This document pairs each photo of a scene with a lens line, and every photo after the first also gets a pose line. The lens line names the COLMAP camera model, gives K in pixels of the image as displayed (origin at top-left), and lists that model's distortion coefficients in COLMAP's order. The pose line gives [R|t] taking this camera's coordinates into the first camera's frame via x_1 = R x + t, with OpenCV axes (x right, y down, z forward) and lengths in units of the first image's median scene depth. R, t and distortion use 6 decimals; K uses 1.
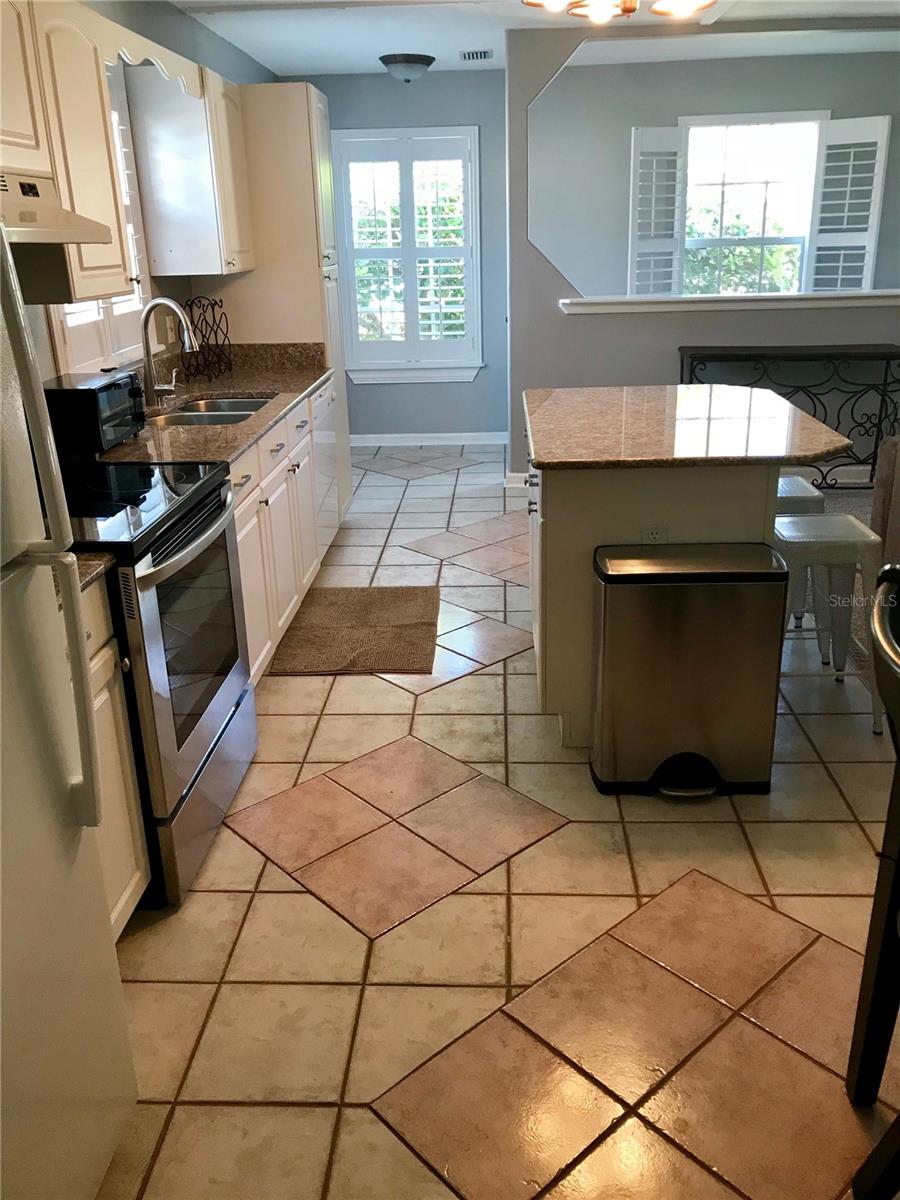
lens RADIAL K [[980.4, 0, 451.8], [0, 980.4, 598.2], [0, 0, 1]] dist [0.015129, -0.014966]
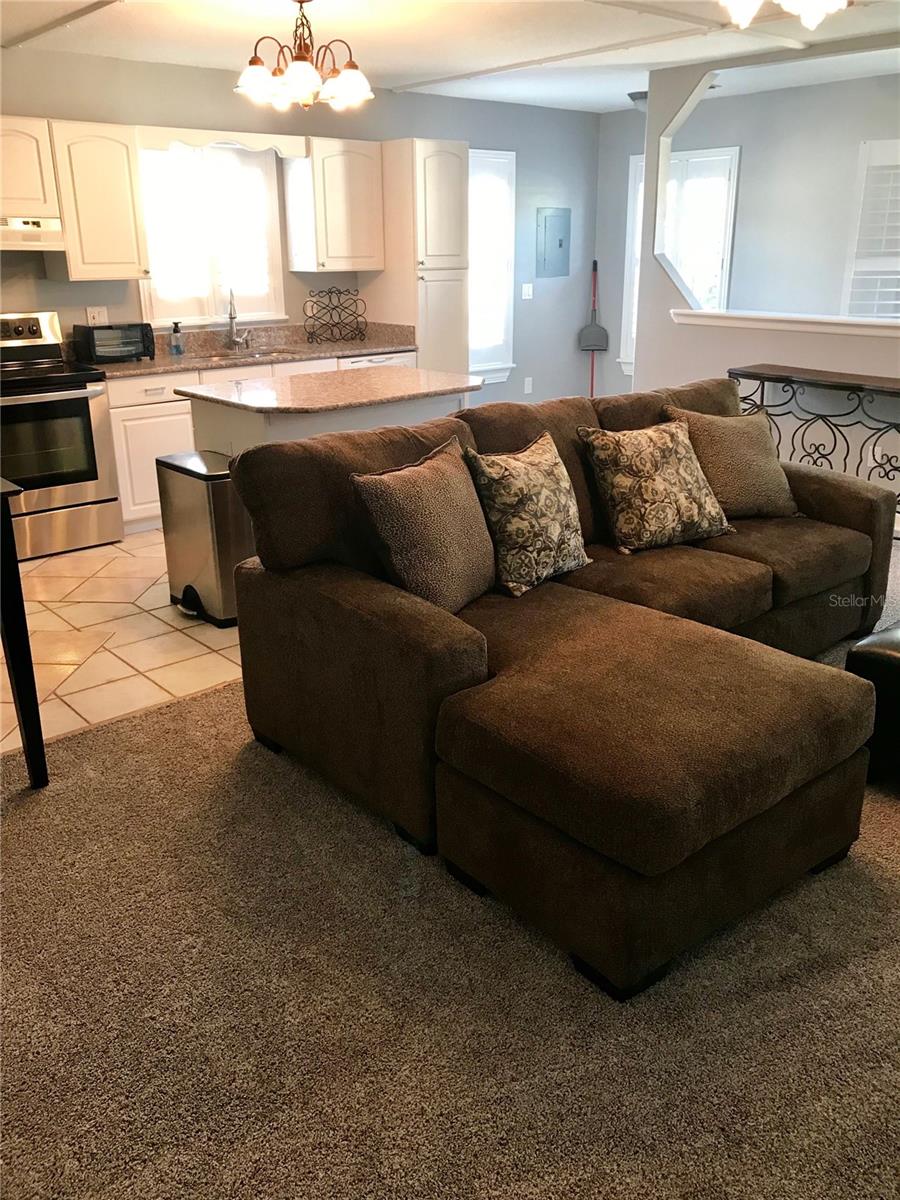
lens RADIAL K [[980.4, 0, 446.5], [0, 980.4, 600.6], [0, 0, 1]] dist [0.015129, -0.014966]
pose [[0.691501, 0.264949, -0.672033, 0.820006], [-0.263027, 0.958797, 0.107359, -0.048999], [0.672787, 0.102524, 0.732698, 0.069341]]
